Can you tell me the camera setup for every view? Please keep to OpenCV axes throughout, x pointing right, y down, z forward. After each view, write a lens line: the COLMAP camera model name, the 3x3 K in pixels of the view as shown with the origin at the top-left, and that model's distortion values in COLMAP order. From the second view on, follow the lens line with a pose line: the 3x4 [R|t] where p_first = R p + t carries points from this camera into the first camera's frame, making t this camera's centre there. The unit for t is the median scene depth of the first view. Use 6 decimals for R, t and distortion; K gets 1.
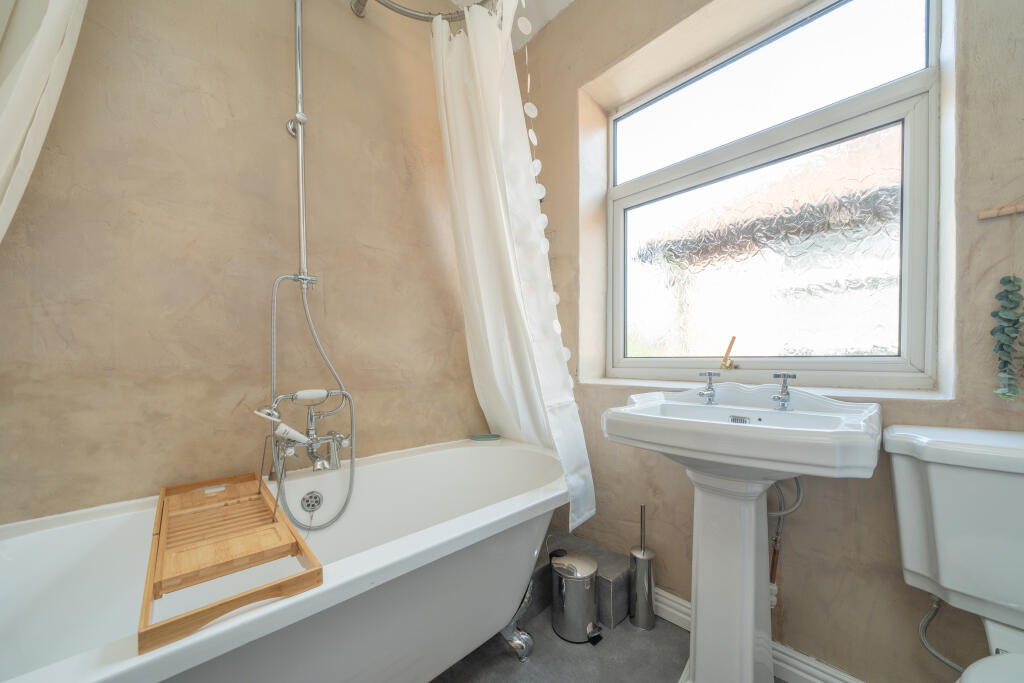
lens RADIAL K [[361.3, 0, 513.9], [0, 361.3, 371.3], [0, 0, 1]] dist [-0.005758, 0.000103]
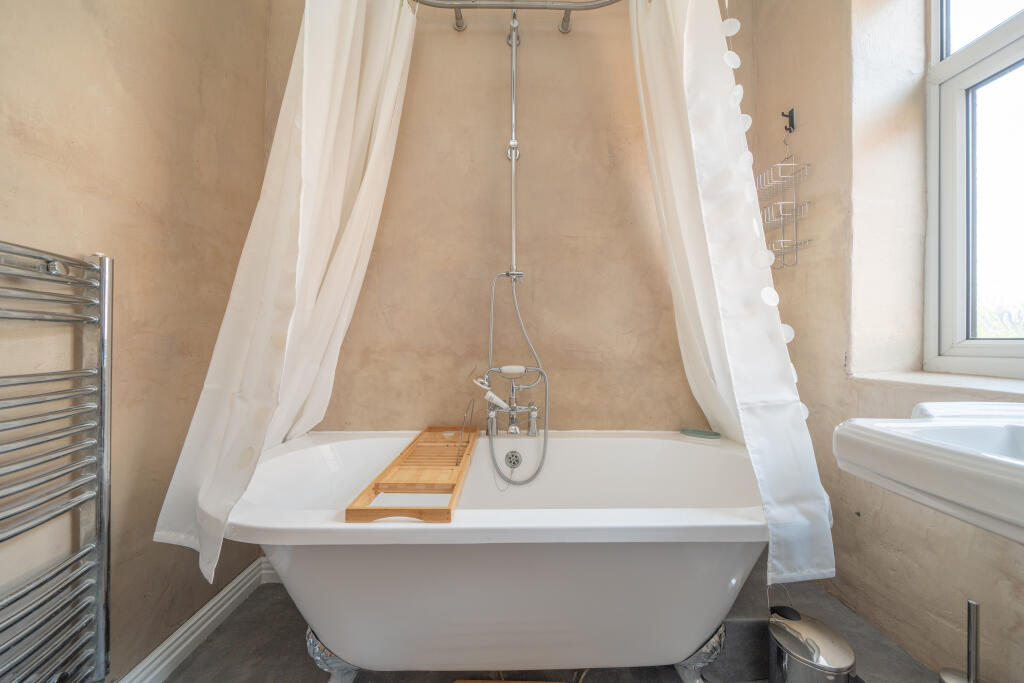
lens RADIAL K [[354.5, 0, 512.4], [0, 354.5, 344.7], [0, 0, 1]] dist [-0.005999, 0.000152]
pose [[0.735819, 0.010347, -0.677100, 0.221552], [-0.027189, 0.999528, -0.014273, -0.001525], [0.676633, 0.028912, 0.735753, 0.121750]]
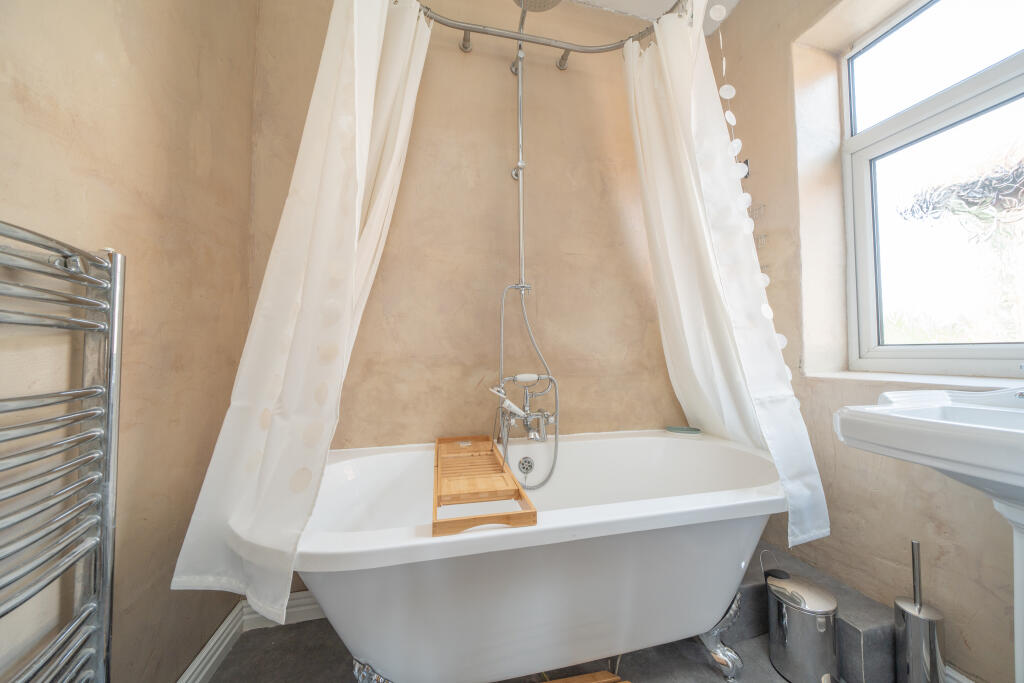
lens RADIAL K [[350.0, 0, 513.7], [0, 350.0, 344.3], [0, 0, 1]] dist [-0.005538, 0.000055]
pose [[0.859510, -0.016600, -0.510850, 0.019586], [-0.011338, 0.998607, -0.051525, 0.010692], [0.510993, 0.050079, 0.858125, -0.066061]]
